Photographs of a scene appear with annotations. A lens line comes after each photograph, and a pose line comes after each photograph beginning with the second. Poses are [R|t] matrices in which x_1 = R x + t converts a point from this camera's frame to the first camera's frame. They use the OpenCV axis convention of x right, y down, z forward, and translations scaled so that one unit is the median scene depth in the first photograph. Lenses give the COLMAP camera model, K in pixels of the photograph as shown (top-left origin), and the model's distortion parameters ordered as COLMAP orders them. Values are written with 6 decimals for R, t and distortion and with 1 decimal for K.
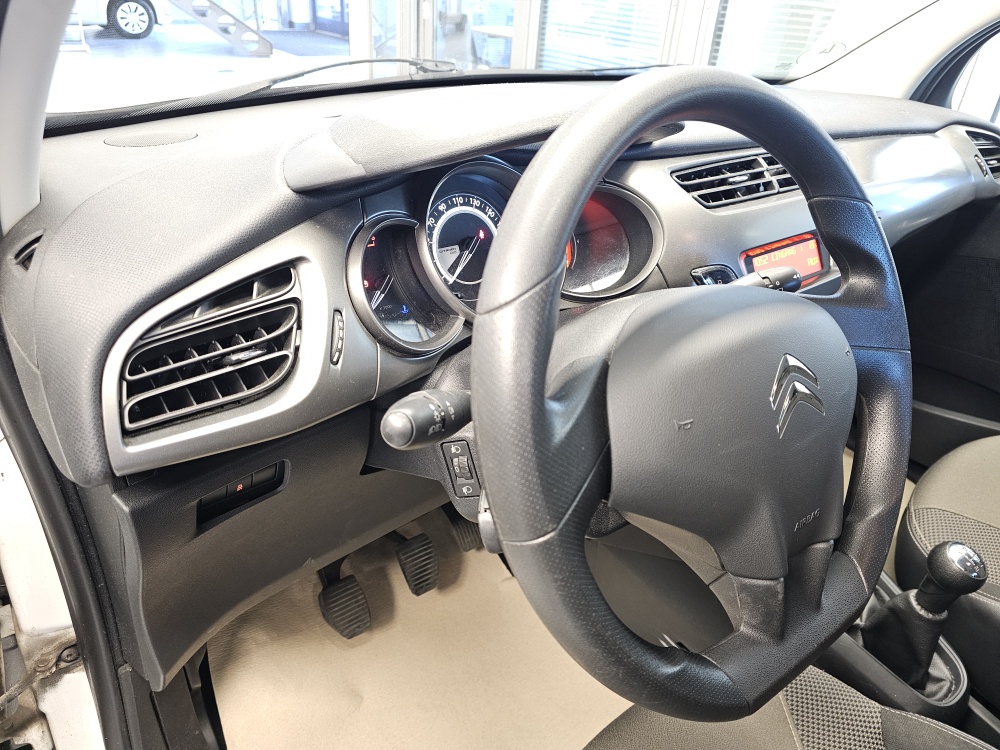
lens RADIAL K [[685.9, 0, 505.2], [0, 685.9, 369.7], [0, 0, 1]] dist [0.055149, -0.056349]
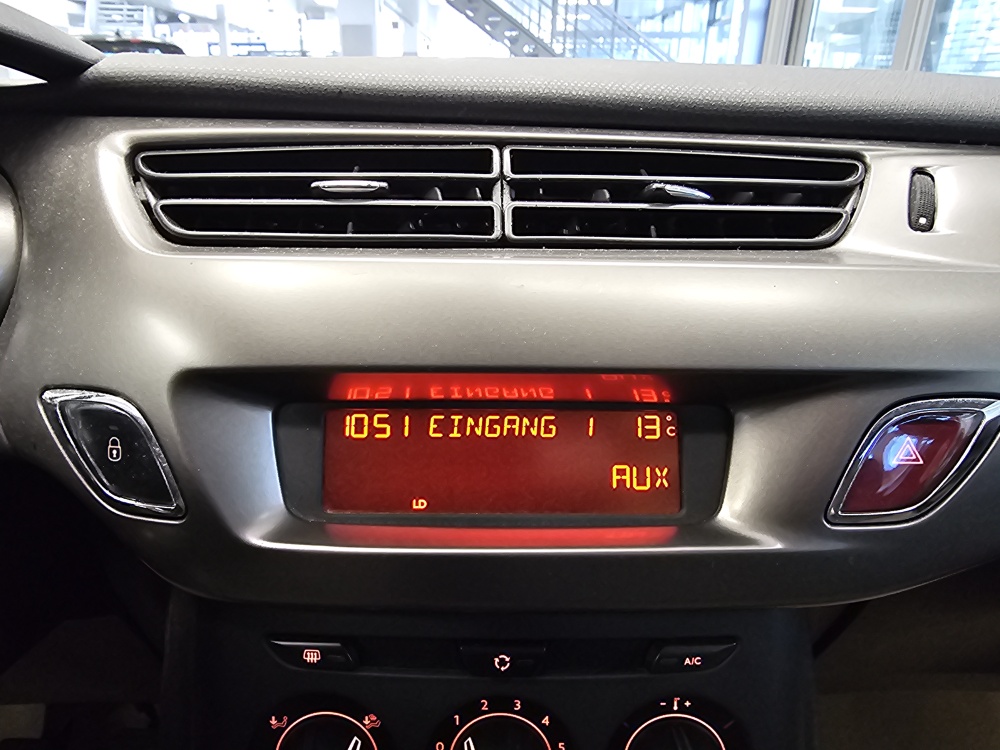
lens RADIAL K [[681.1, 0, 456.4], [0, 681.1, 355.2], [0, 0, 1]] dist [0.001439, 0.000339]
pose [[0.785674, 0.180571, -0.591702, 0.667784], [-0.272144, 0.959819, -0.068449, -0.201705], [0.555567, 0.214806, 0.803246, 0.847306]]
